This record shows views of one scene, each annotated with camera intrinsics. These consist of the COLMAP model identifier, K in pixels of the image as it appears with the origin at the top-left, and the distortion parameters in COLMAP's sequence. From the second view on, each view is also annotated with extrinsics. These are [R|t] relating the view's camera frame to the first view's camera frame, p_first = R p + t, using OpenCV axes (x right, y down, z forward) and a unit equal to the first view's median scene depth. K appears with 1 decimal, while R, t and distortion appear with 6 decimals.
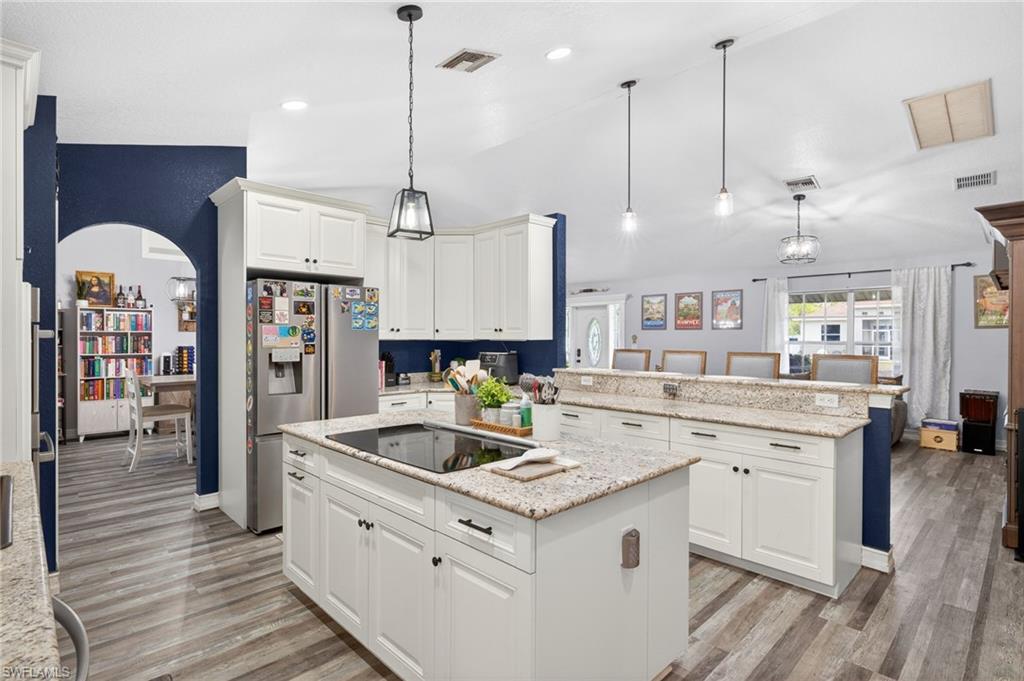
lens RADIAL K [[503.4, 0, 507.1], [0, 503.4, 338.9], [0, 0, 1]] dist [0.004348, 0.000242]
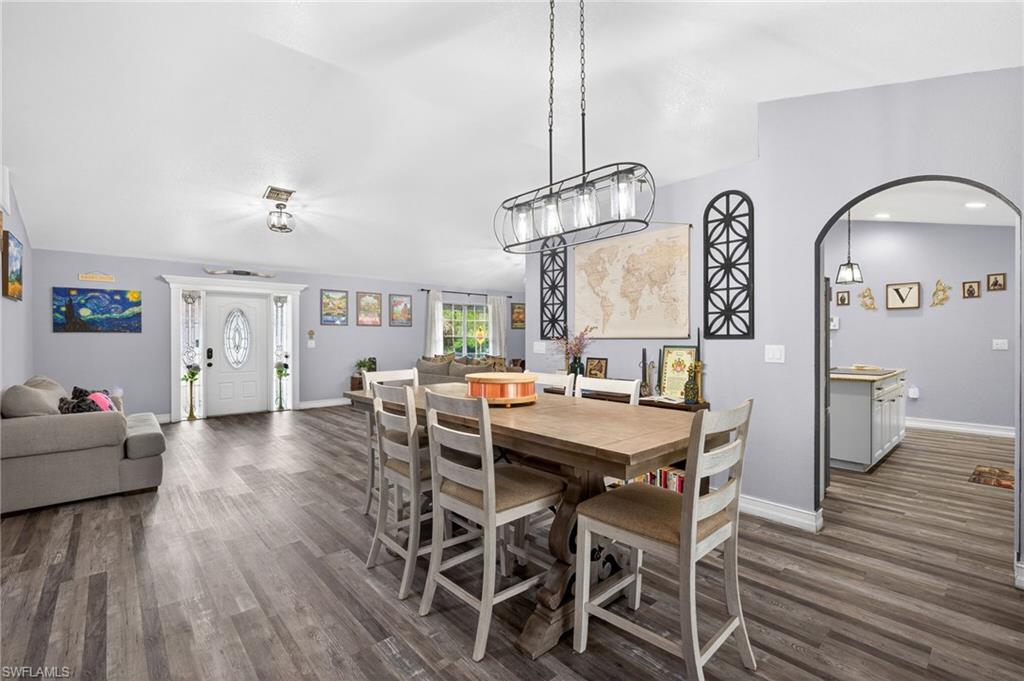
lens RADIAL K [[450.7, 0, 509.4], [0, 450.7, 336.8], [0, 0, 1]] dist [0.006817, 0.000034]
pose [[0.040524, -0.001810, 0.999177, -0.850946], [0.006765, 0.999976, 0.001537, 0.007932], [-0.999156, 0.006697, 0.040535, 0.908531]]
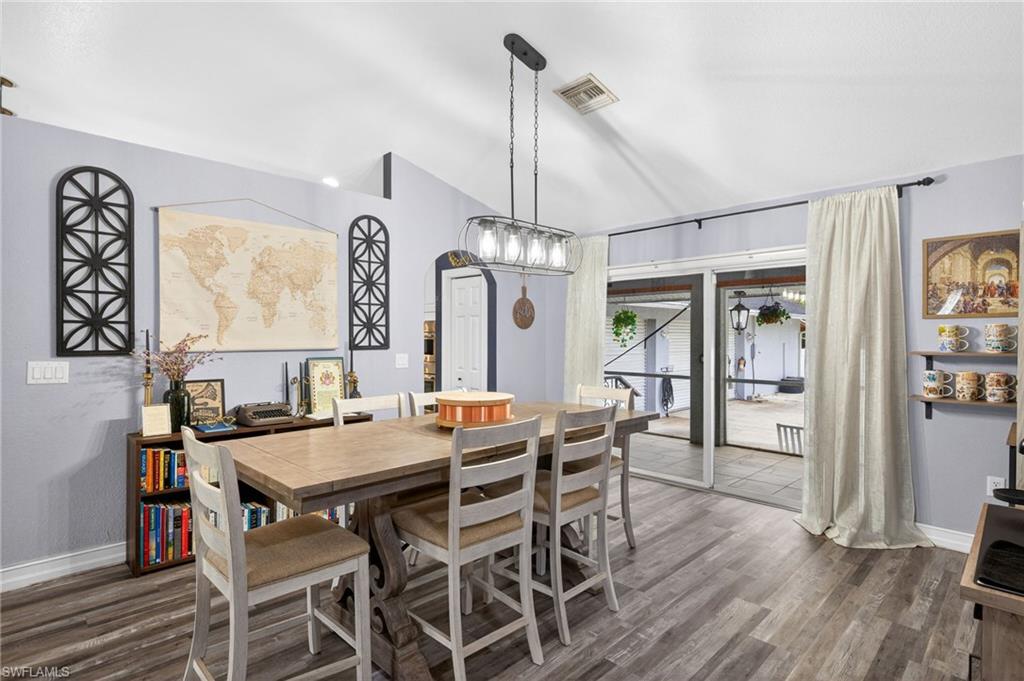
lens RADIAL K [[503.4, 0, 514.8], [0, 503.4, 342.8], [0, 0, 1]] dist [0.004348, 0.000242]
pose [[-0.999979, -0.004751, -0.004448, -0.501831], [-0.004823, 0.999856, 0.016256, -0.006885], [0.004370, 0.016278, -0.999858, 1.320275]]
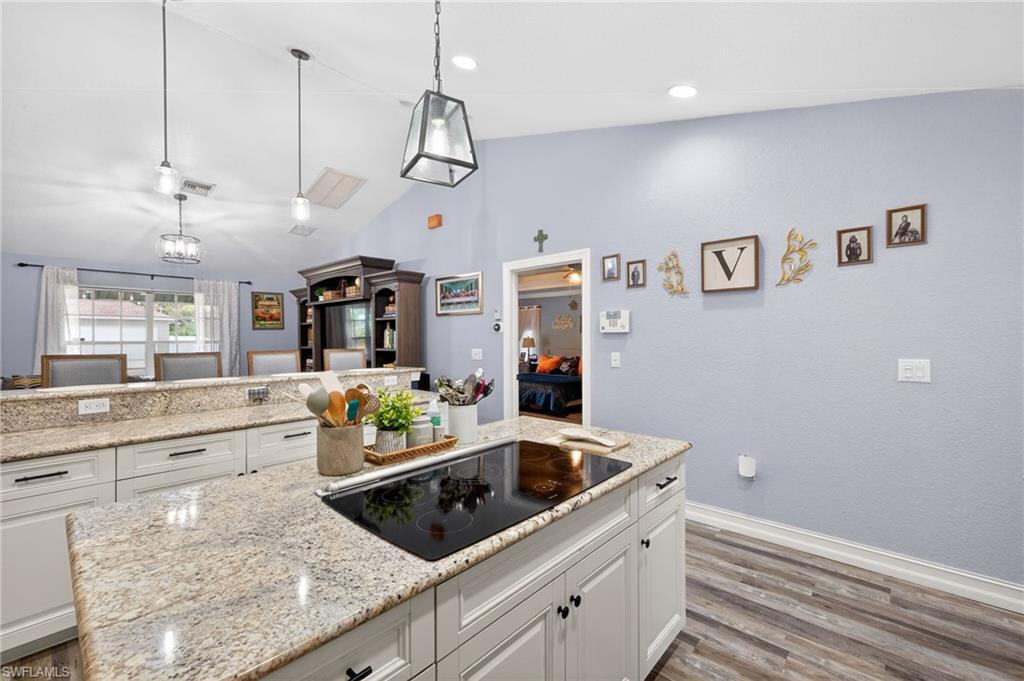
lens RADIAL K [[425.7, 0, 510.6], [0, 425.7, 335.7], [0, 0, 1]] dist [0.004513, -0.000357]
pose [[-0.049848, -0.000754, 0.998757, -0.266779], [0.006479, 0.999978, 0.001078, -0.001169], [-0.998736, 0.006525, -0.049842, 0.343092]]
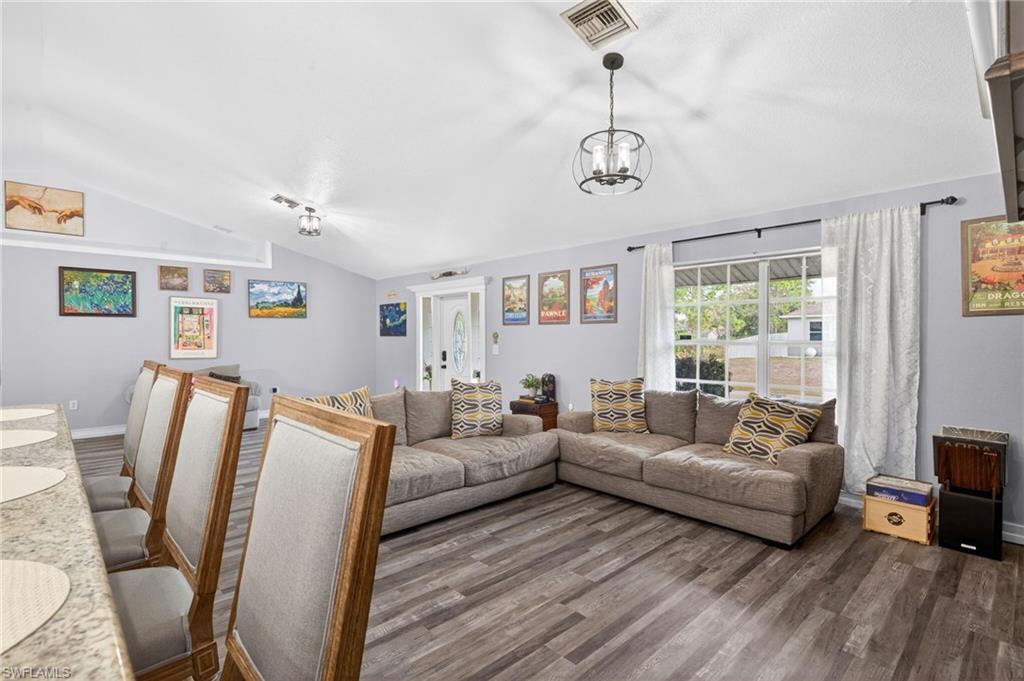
lens RADIAL K [[487.7, 0, 506.5], [0, 487.7, 339.9], [0, 0, 1]] dist [0.006499, 0.001325]
pose [[0.999830, -0.004654, -0.017862, 0.425290], [0.004740, 0.999978, 0.004735, -0.000012], [0.017839, -0.004818, 0.999829, 0.443305]]
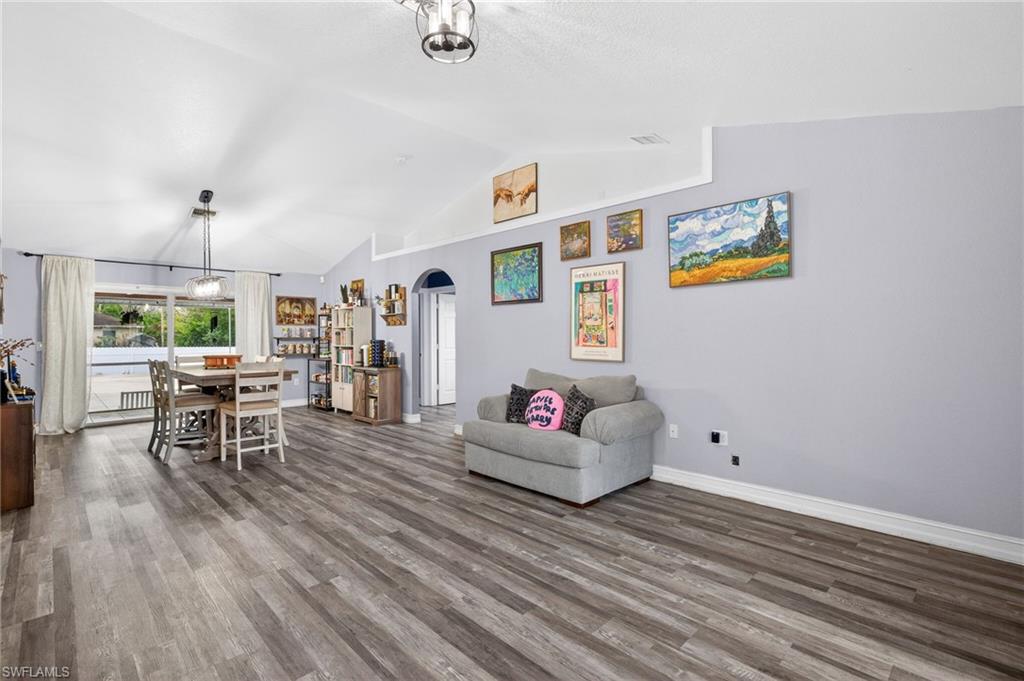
lens RADIAL K [[479.6, 0, 497.9], [0, 479.6, 329.3], [0, 0, 1]] dist [0.009907, -0.001696]
pose [[-0.012970, -0.018056, -0.999753, 0.387384], [0.000283, 0.999837, -0.018062, 0.010598], [0.999916, -0.000517, -0.012963, 1.432647]]
